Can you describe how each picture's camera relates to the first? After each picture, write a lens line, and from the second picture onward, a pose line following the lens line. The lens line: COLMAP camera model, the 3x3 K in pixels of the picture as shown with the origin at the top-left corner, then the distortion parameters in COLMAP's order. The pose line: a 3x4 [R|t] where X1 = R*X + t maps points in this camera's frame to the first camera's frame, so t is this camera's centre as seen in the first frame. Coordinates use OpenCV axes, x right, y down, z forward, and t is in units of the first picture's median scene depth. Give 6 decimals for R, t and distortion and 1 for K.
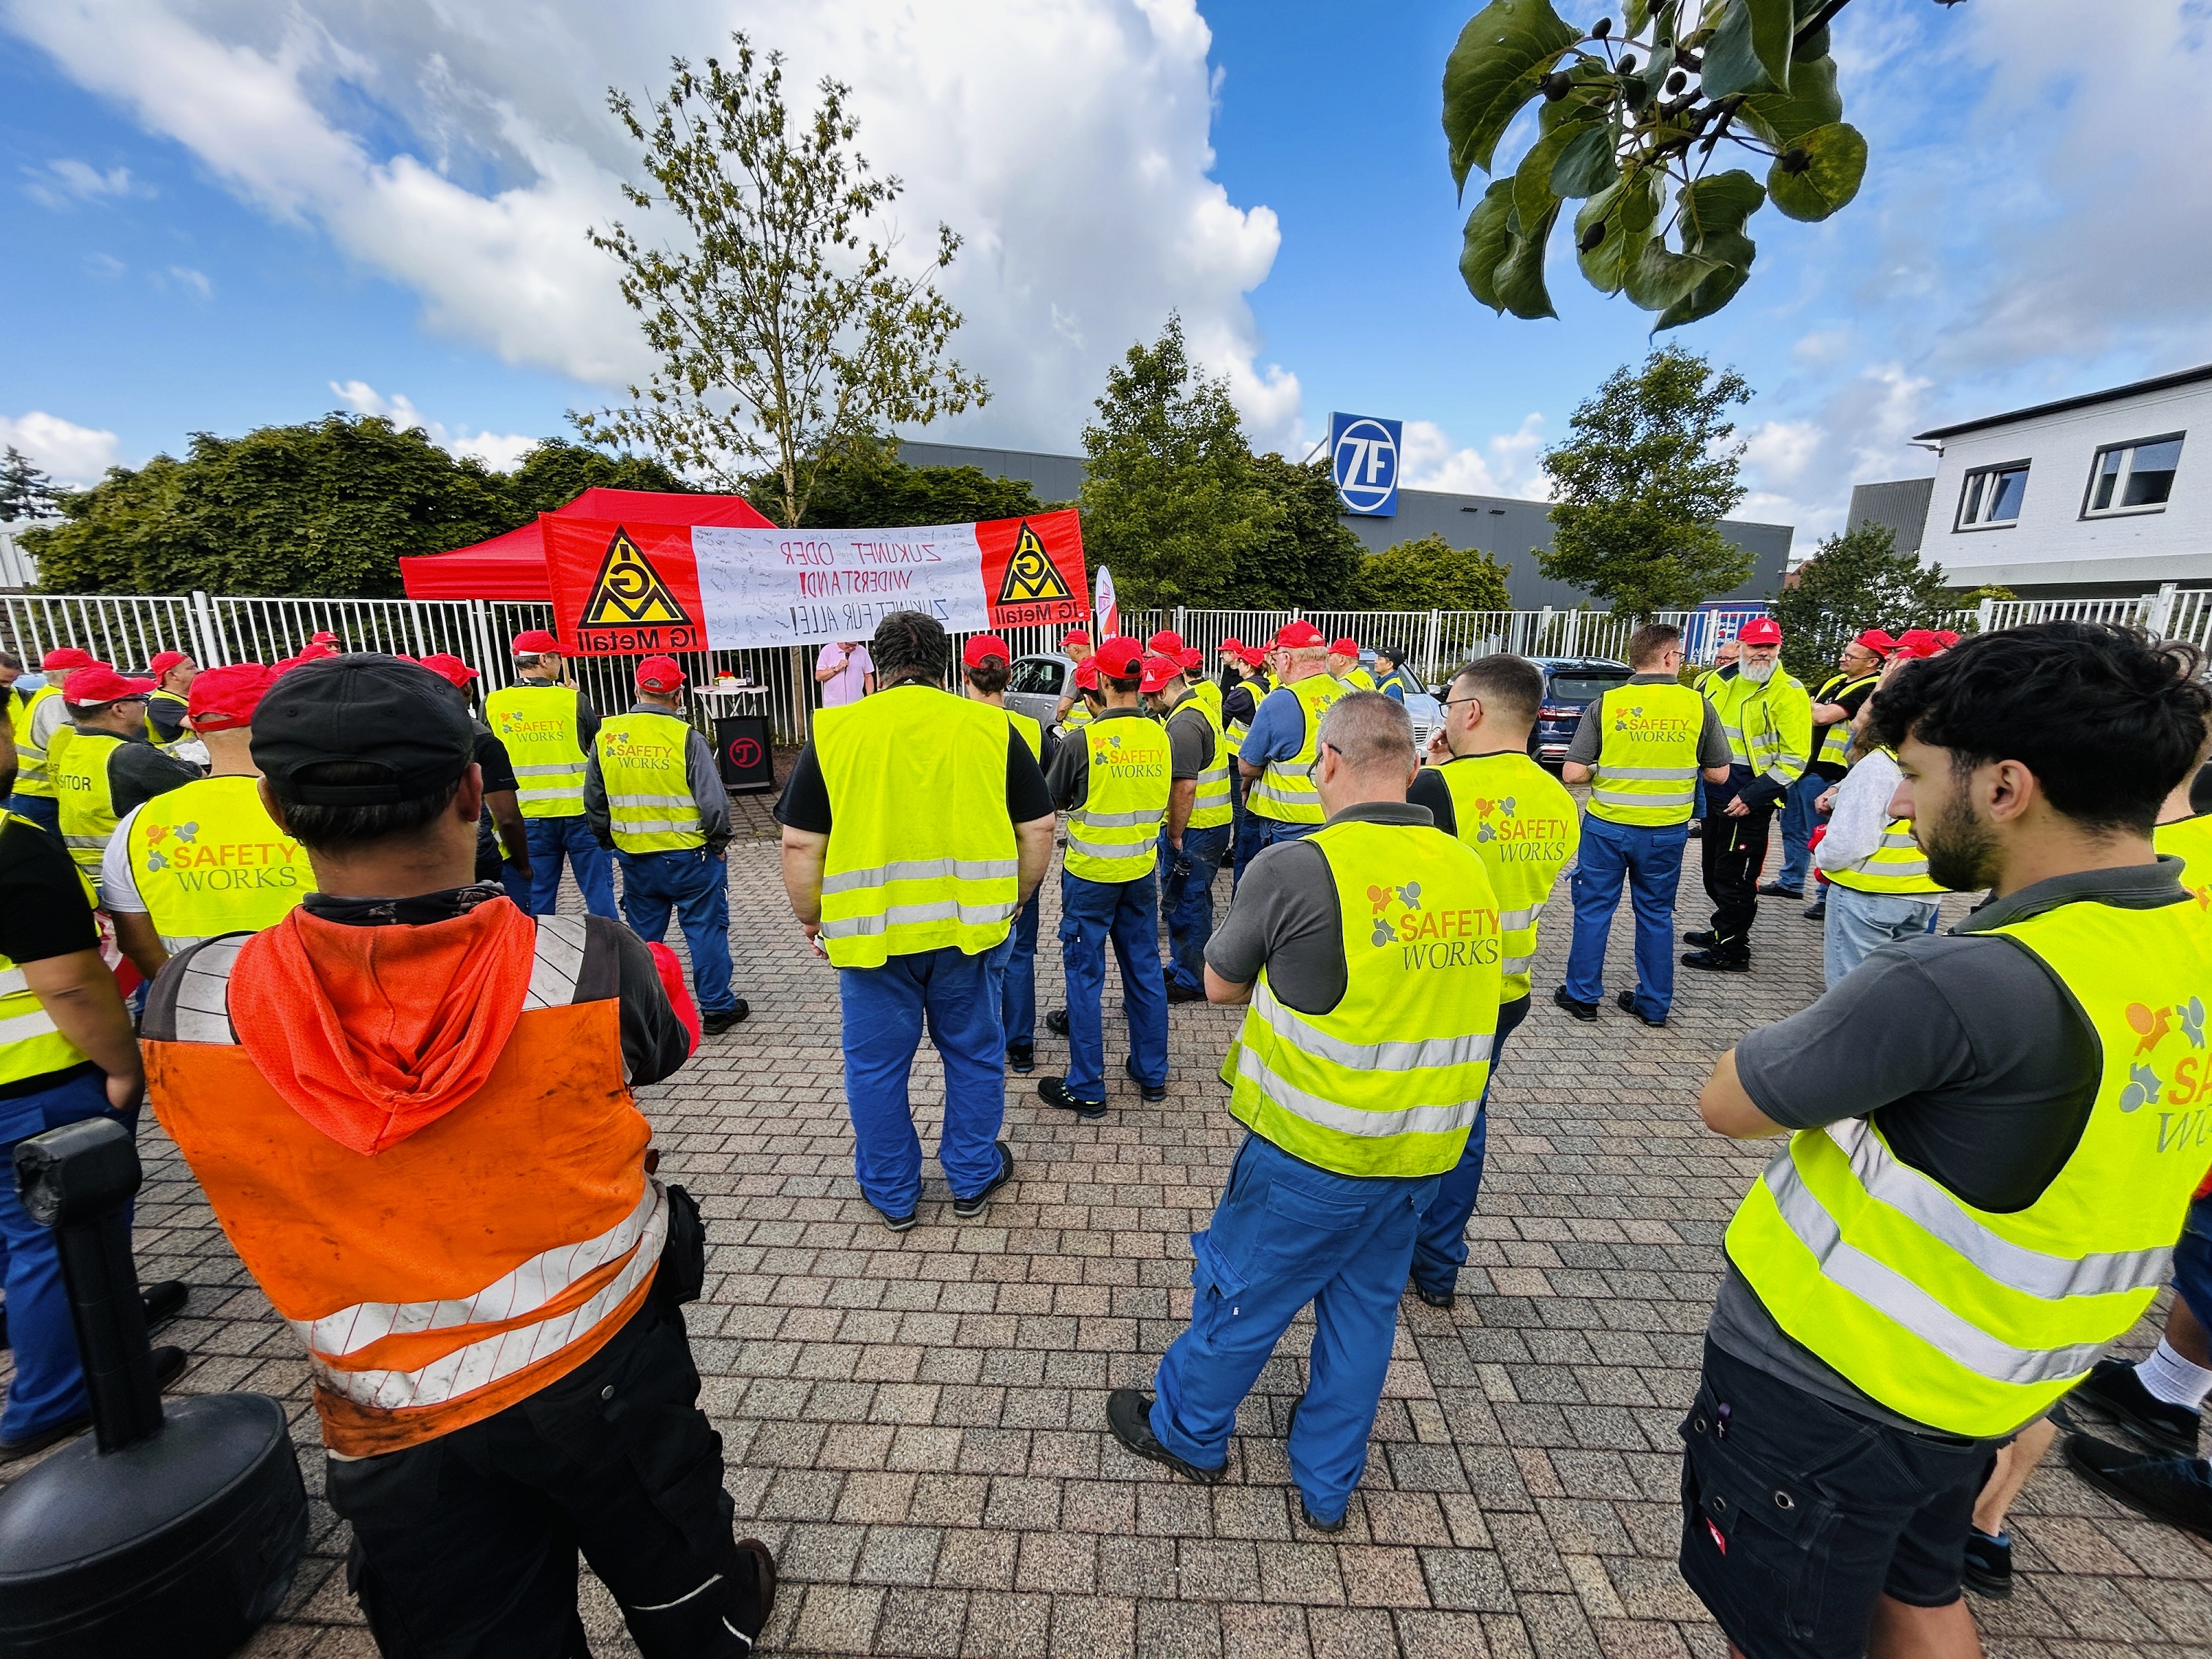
lens RADIAL K [[874.4, 0, 1106.0], [0, 874.4, 829.5], [0, 0, 1]] dist [-0.002875, -0.000215]
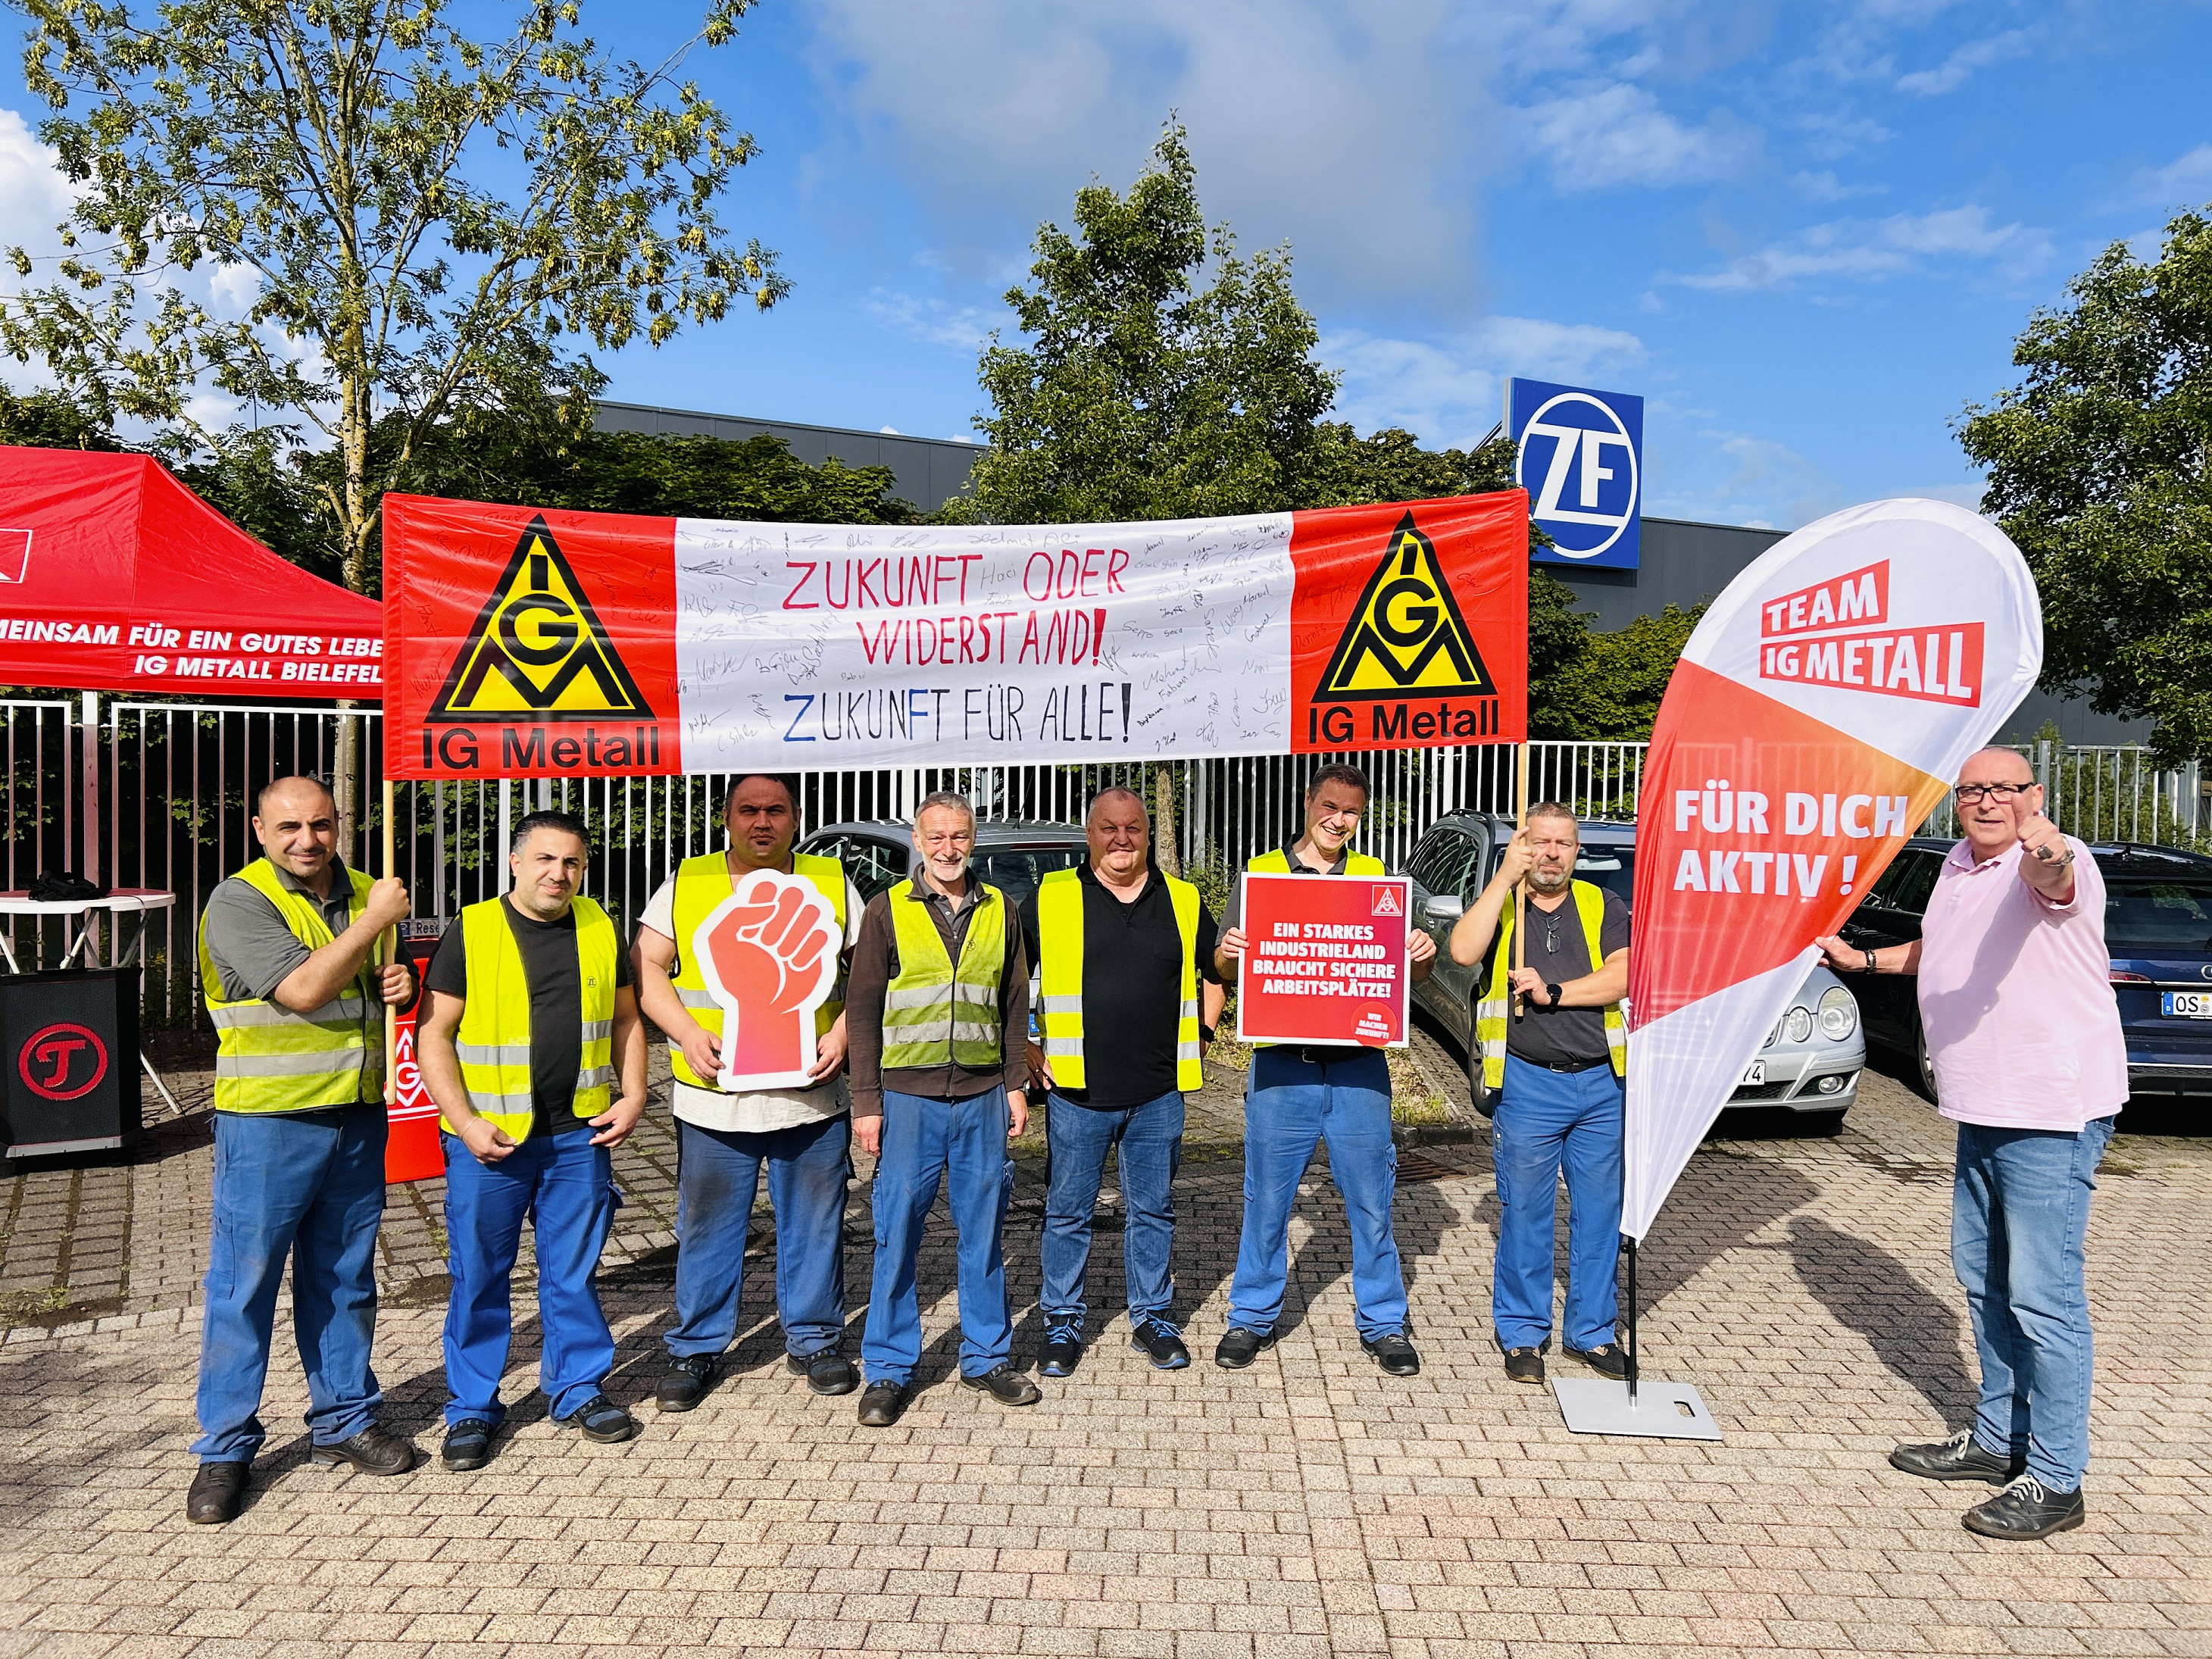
lens RADIAL K [[1717.0, 0, 1106.0], [0, 1717.0, 829.5], [0, 0, 1]] dist [0.001260, 0.085241]
pose [[0.999916, 0.009375, 0.008916, 0.031576], [-0.007481, 0.981228, -0.192706, -0.027726], [-0.010555, 0.192623, 0.981216, 0.132085]]
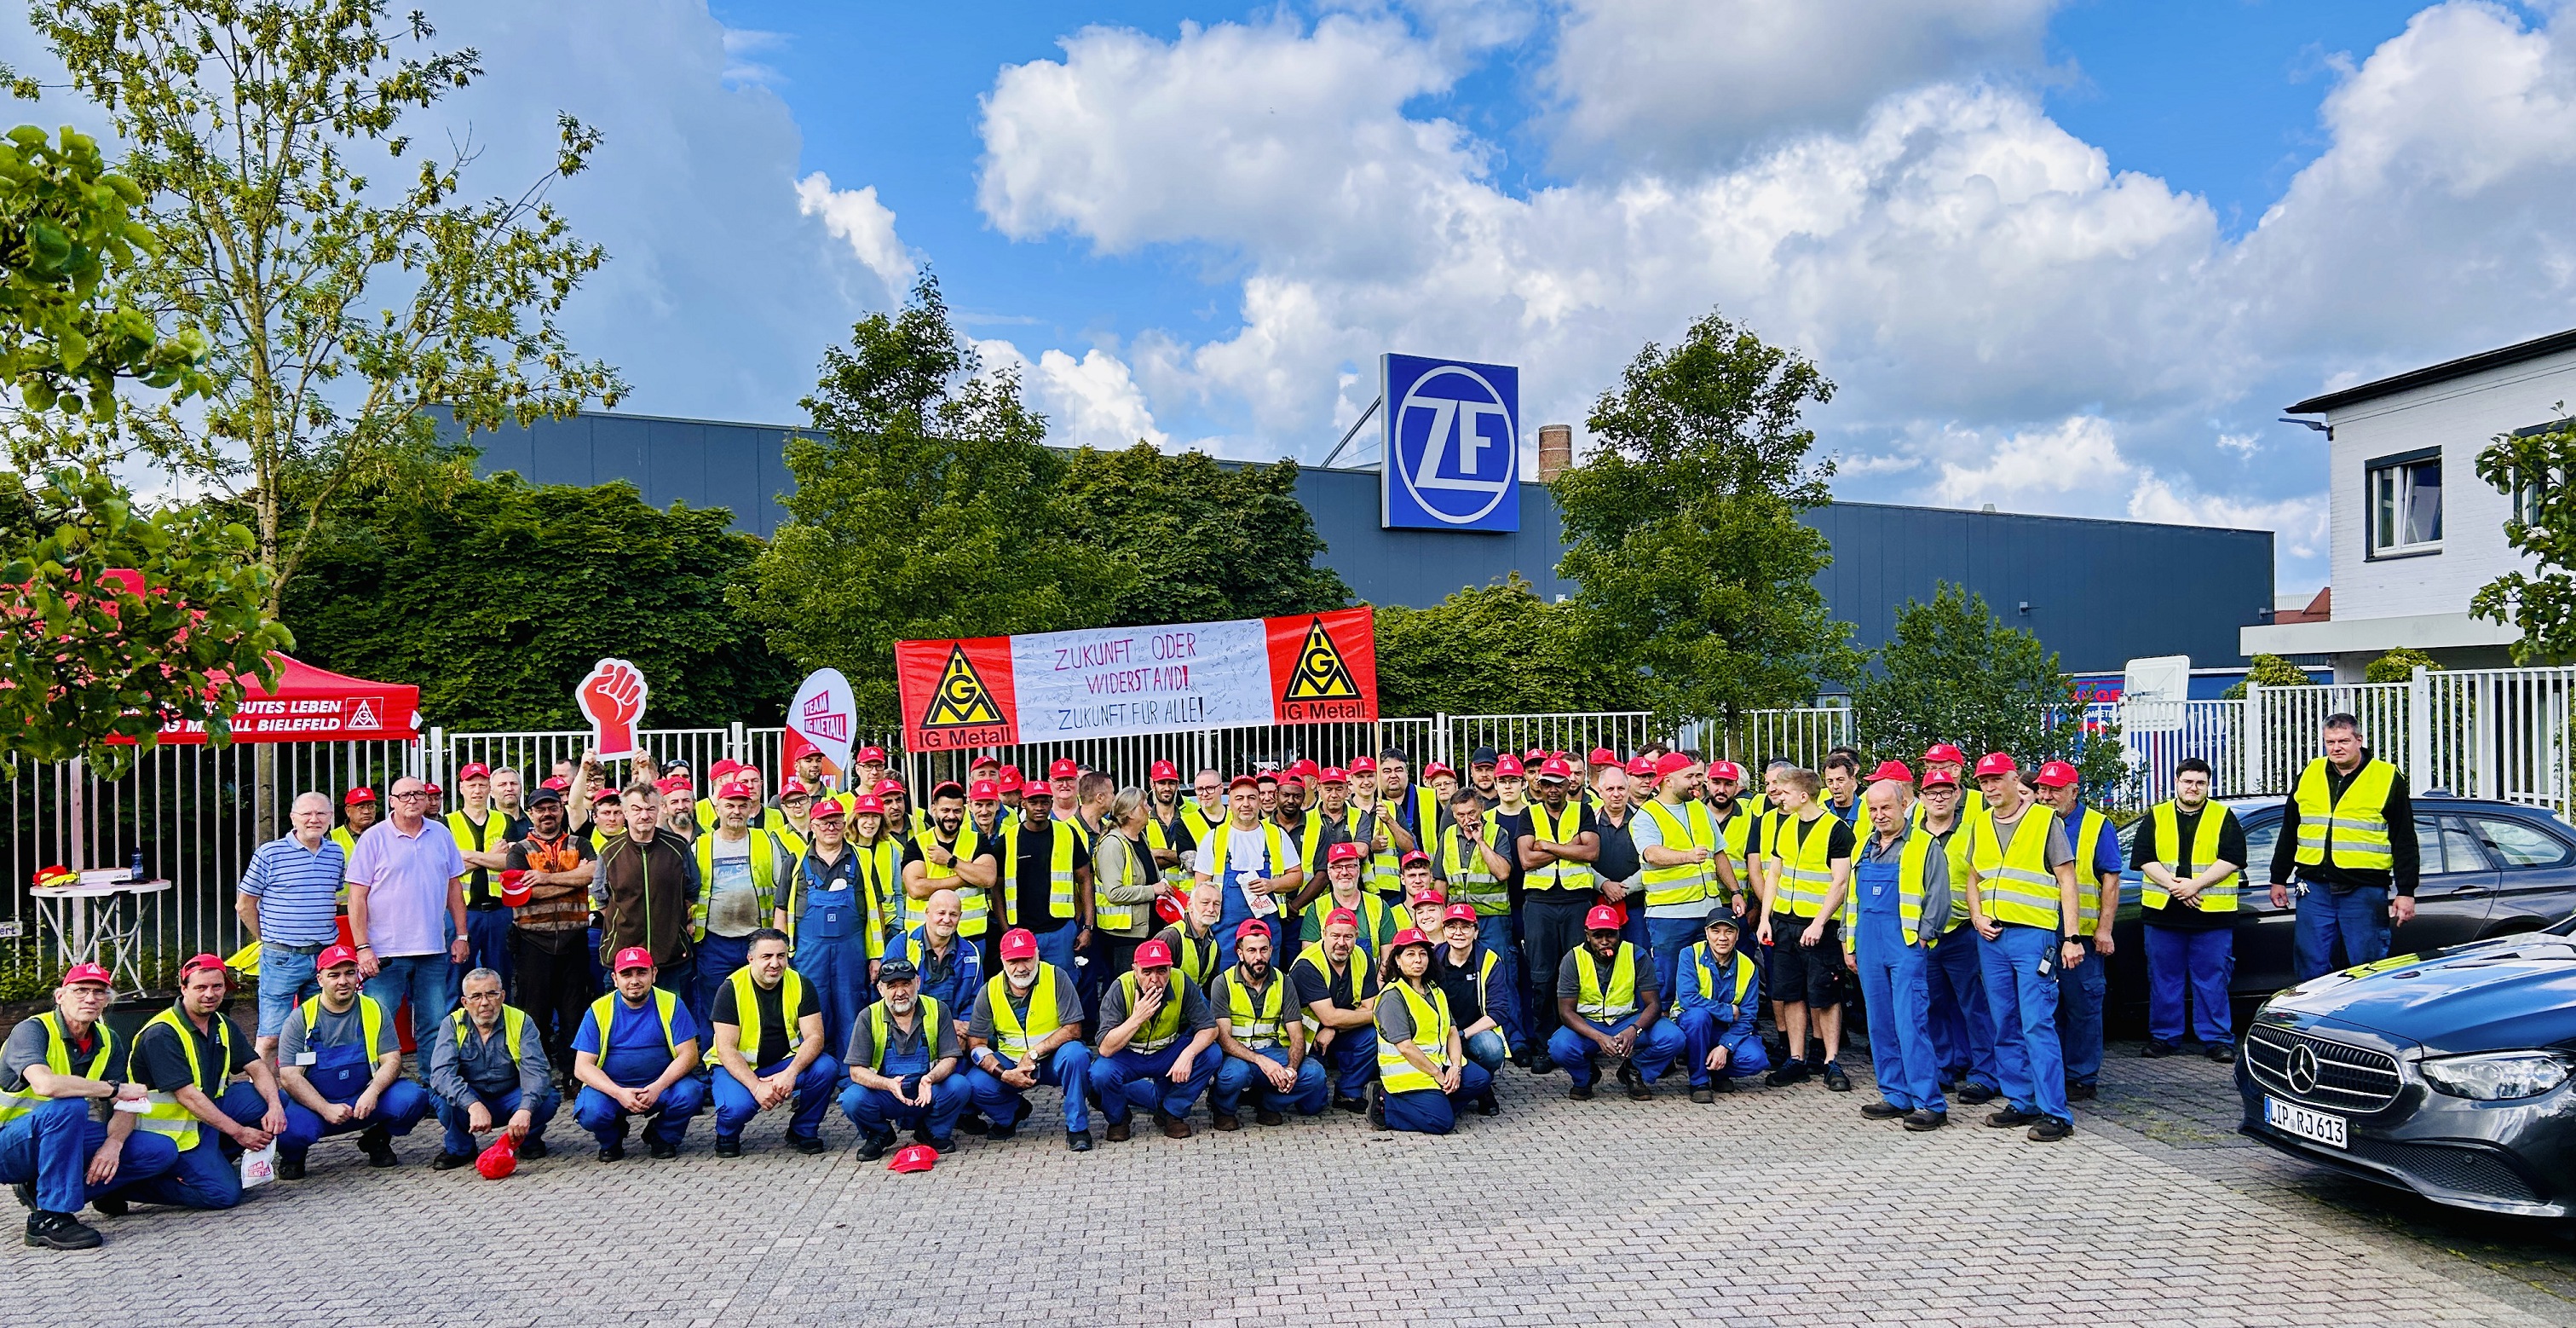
lens RADIAL K [[1794.8, 0, 1246.8], [0, 1794.8, 758.2], [0, 0, 1]] dist [0.077737, -0.084370]
pose [[0.992804, -0.021711, 0.117763, 0.126103], [0.046097, 0.976932, -0.208517, 0.029210], [-0.110519, 0.212445, 0.970903, -0.187599]]
